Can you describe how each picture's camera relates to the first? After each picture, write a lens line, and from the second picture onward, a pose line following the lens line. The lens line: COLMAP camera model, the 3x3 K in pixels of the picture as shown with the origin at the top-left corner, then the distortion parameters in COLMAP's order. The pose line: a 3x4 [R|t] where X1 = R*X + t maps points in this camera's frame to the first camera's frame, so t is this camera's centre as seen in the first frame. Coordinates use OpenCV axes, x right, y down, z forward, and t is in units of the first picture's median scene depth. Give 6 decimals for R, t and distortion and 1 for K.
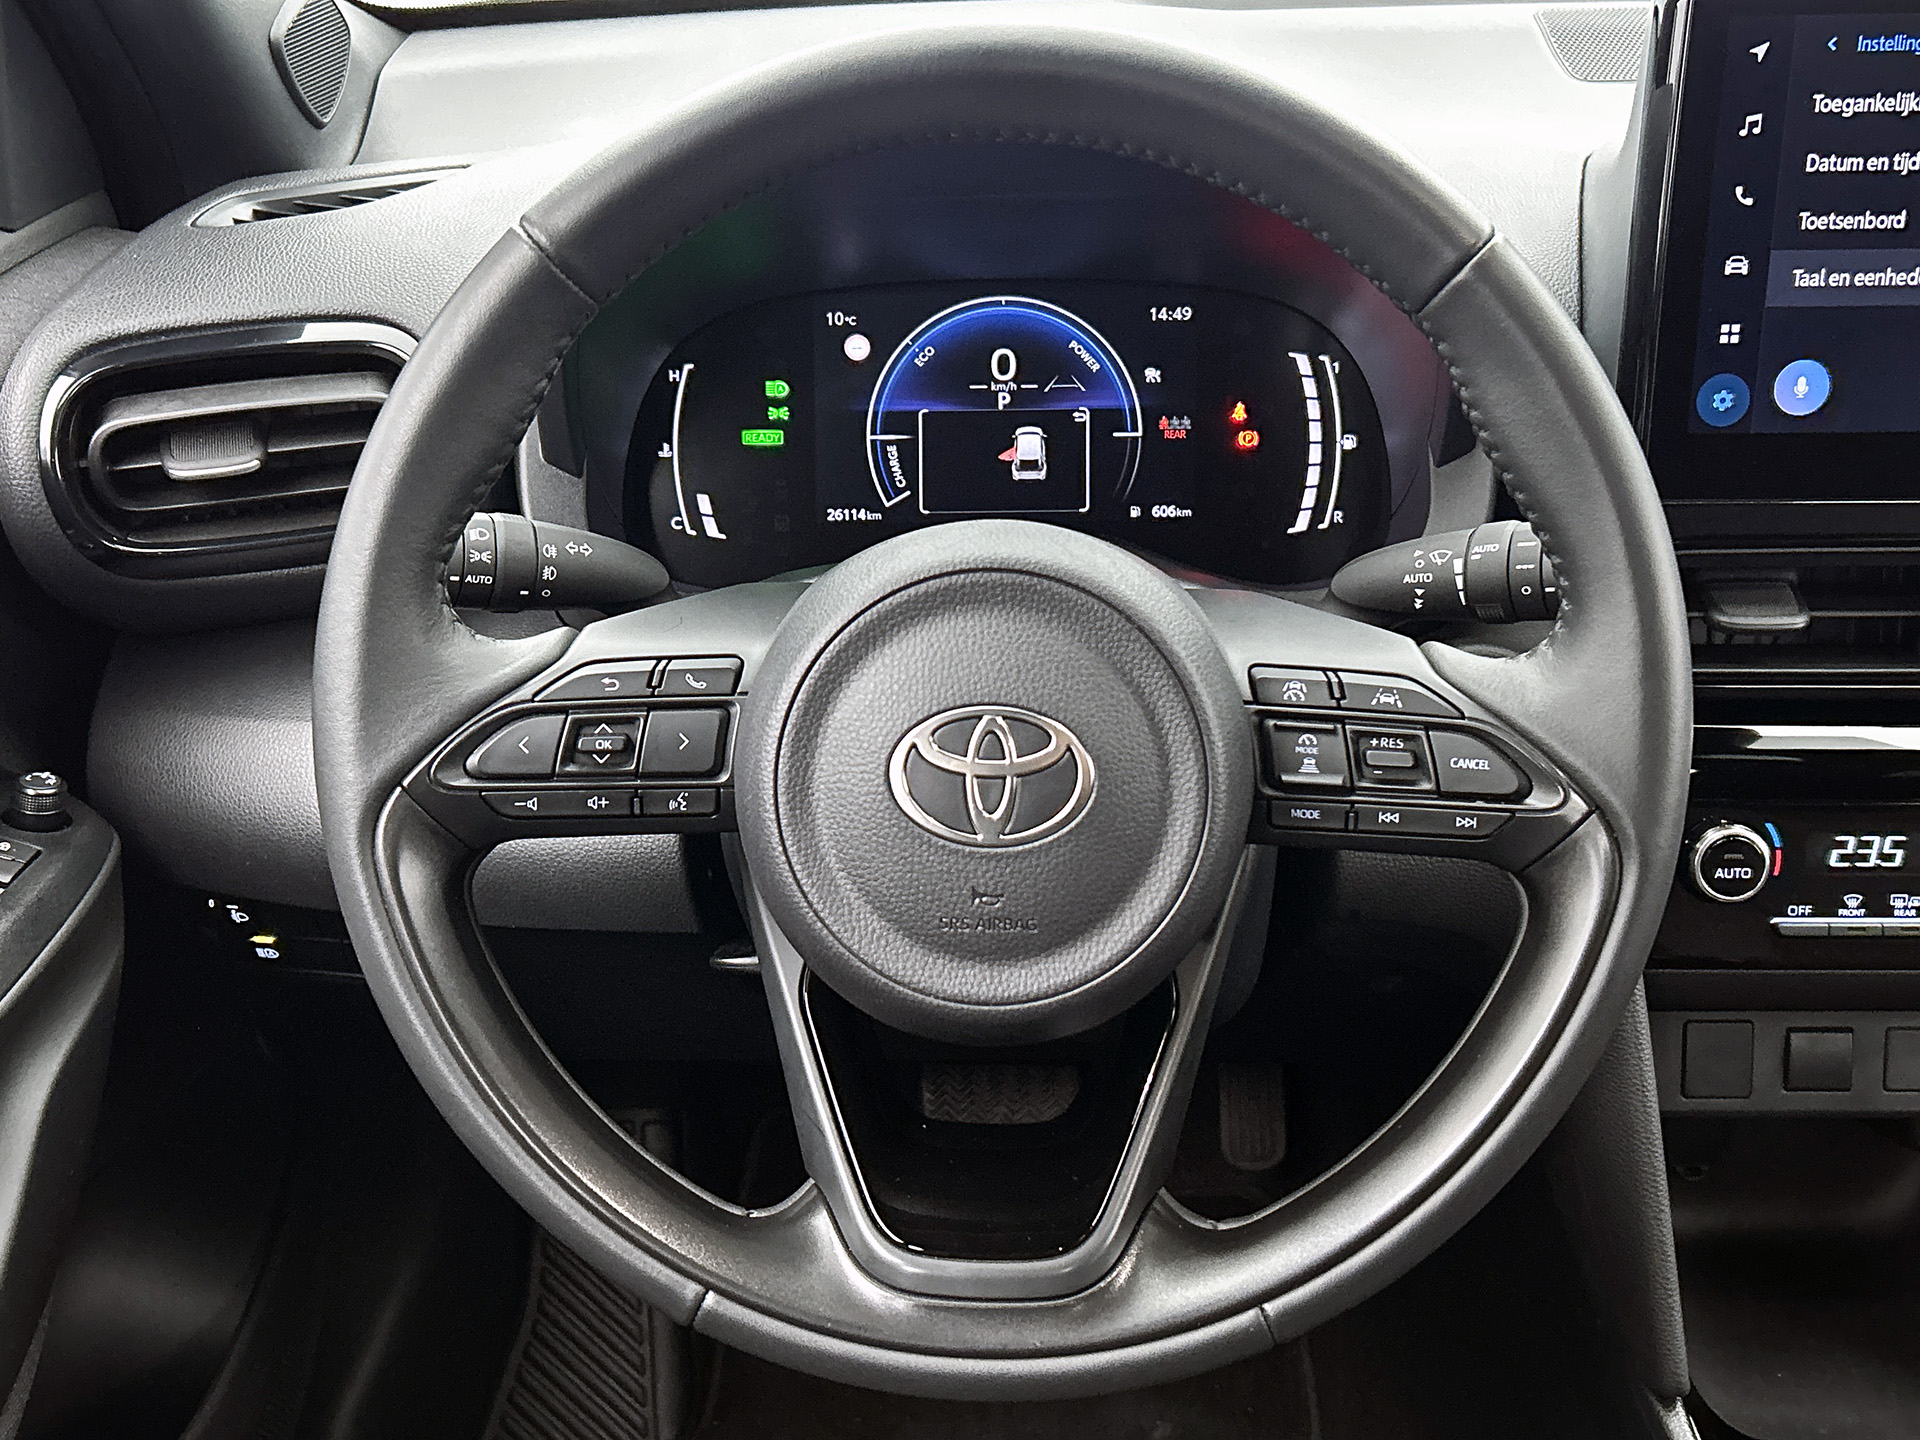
lens RADIAL K [[1994.5, 0, 937.3], [0, 1994.5, 730.5], [0, 0, 1]] dist [0.021956, 0.000000]
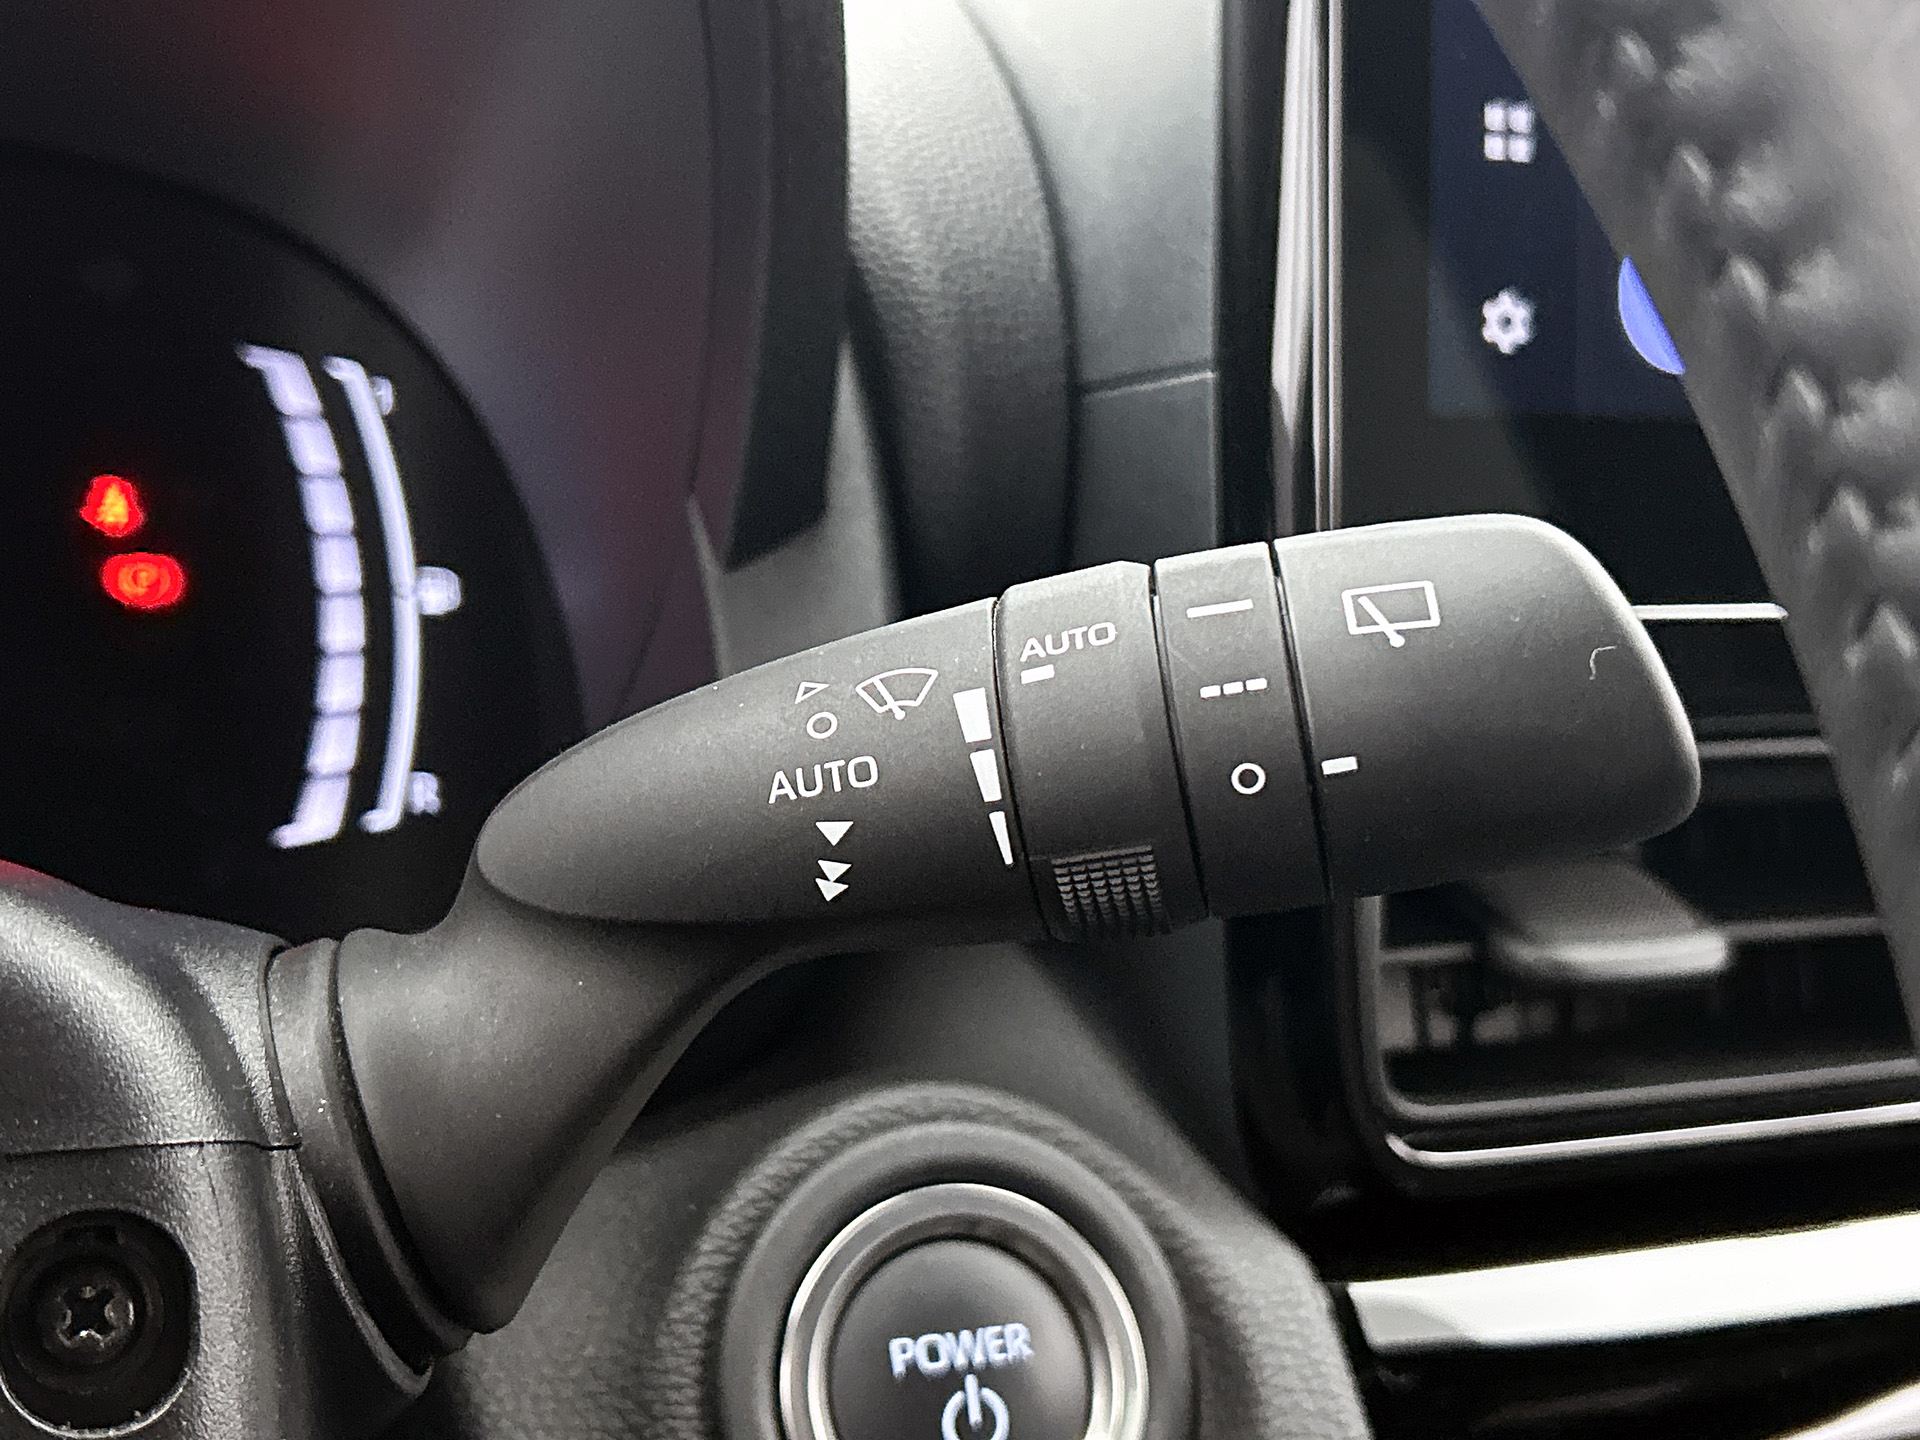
lens RADIAL K [[2555.1, 0, 947.0], [0, 2555.1, 718.3], [0, 0, 1]] dist [0.055863, 0.000000]
pose [[0.904188, -0.017815, 0.426763, 0.111311], [0.124958, 0.966451, -0.224406, -0.007485], [-0.408447, 0.256232, 0.876080, 0.684406]]
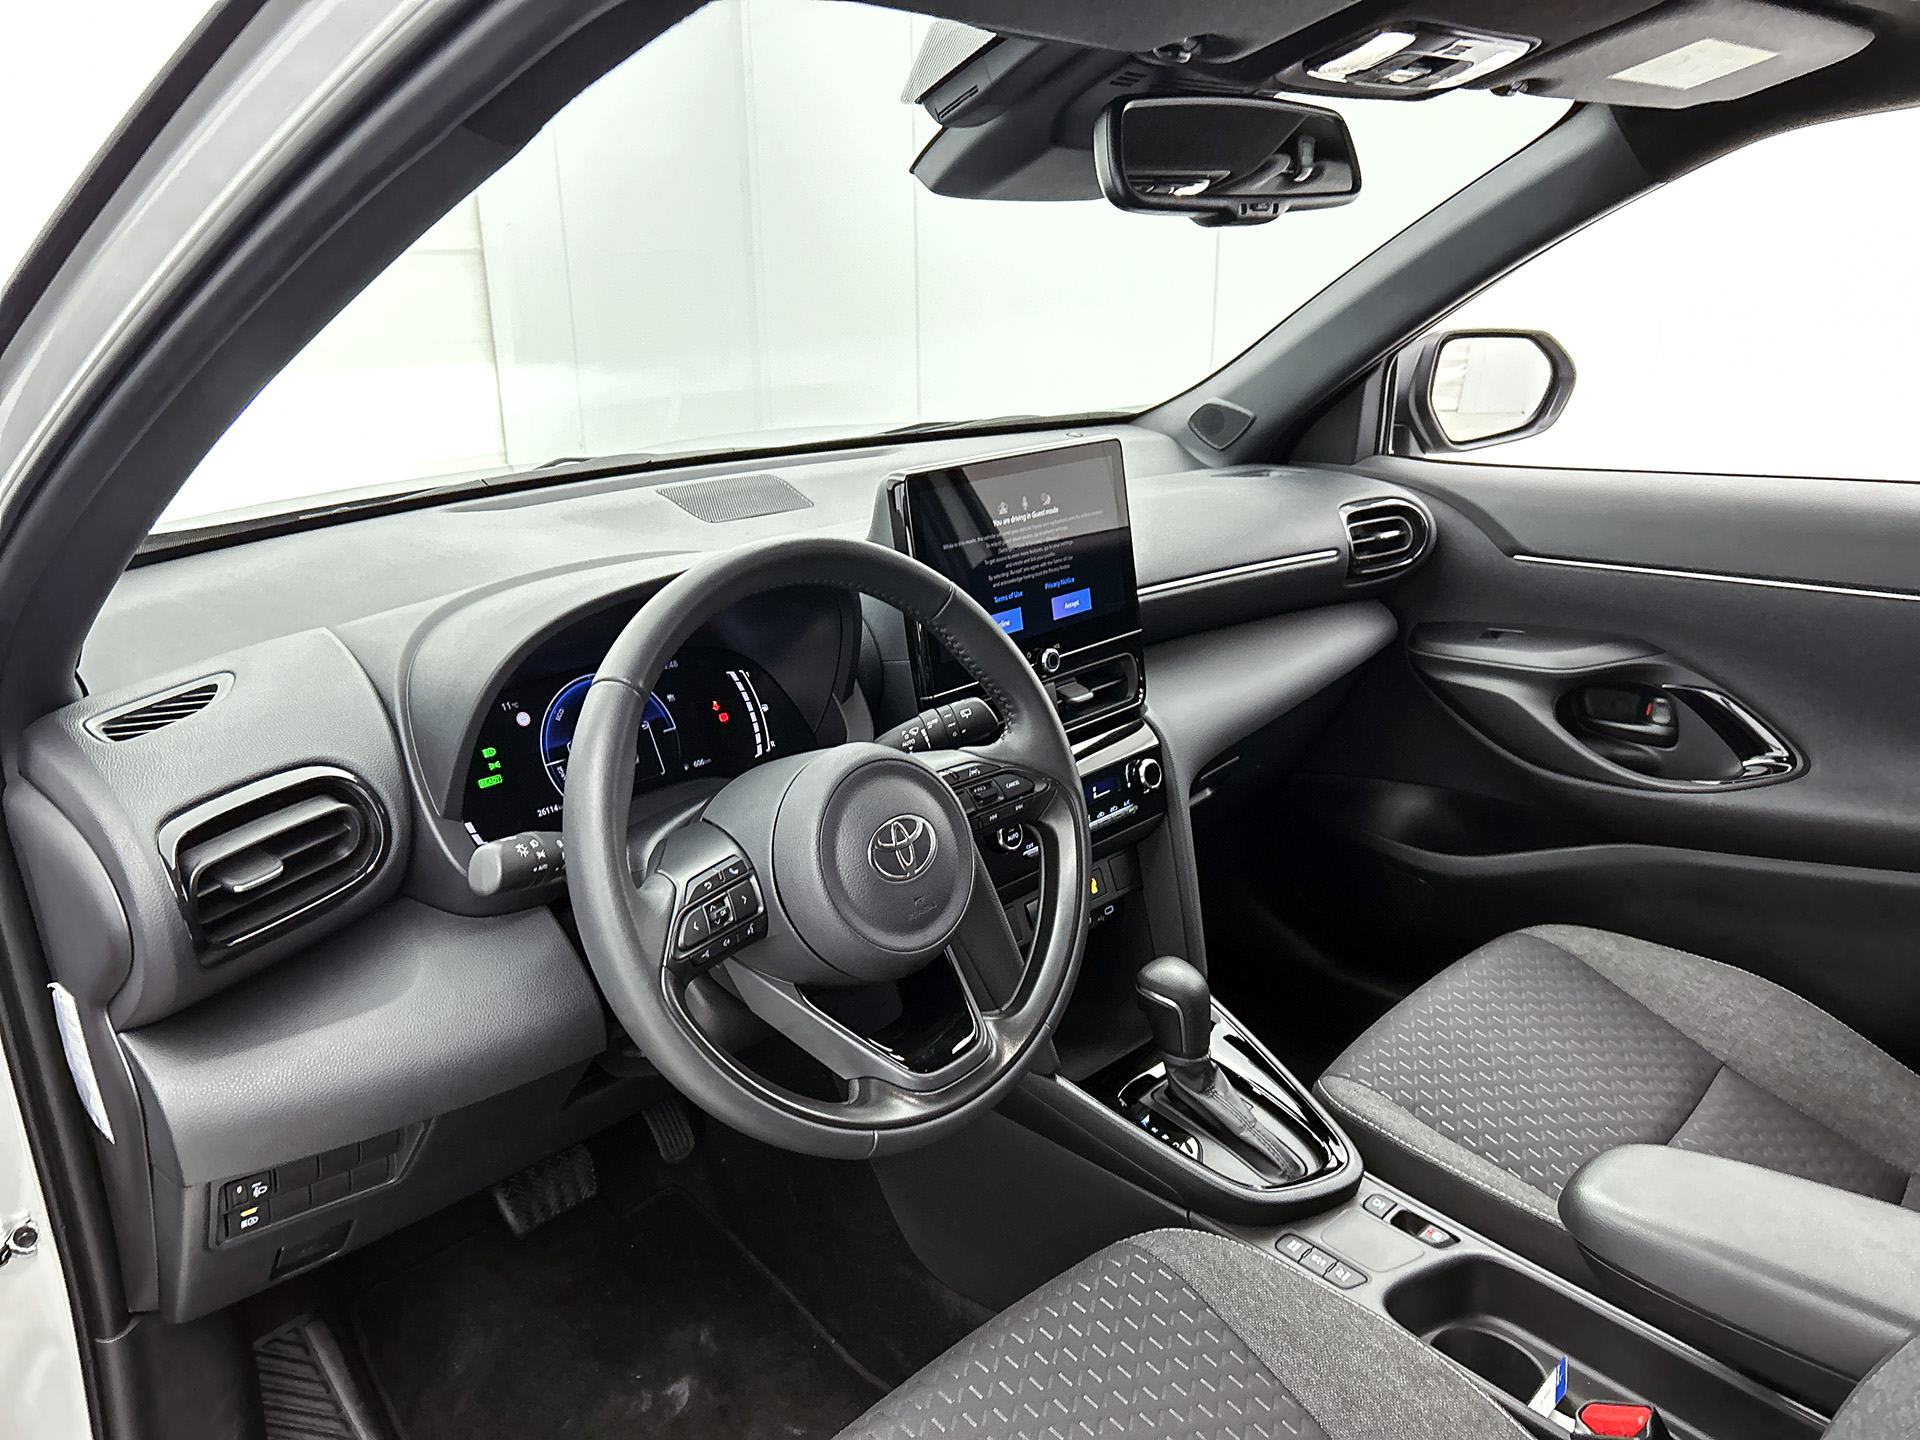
lens RADIAL K [[1449.7, 0, 972.3], [0, 1449.7, 730.9], [0, 0, 1]] dist [0.052057, -0.064867]
pose [[0.677598, -0.233498, 0.697381, -0.822967], [0.331524, 0.943426, -0.006240, -0.053659], [-0.656470, 0.235426, 0.716674, -0.213545]]
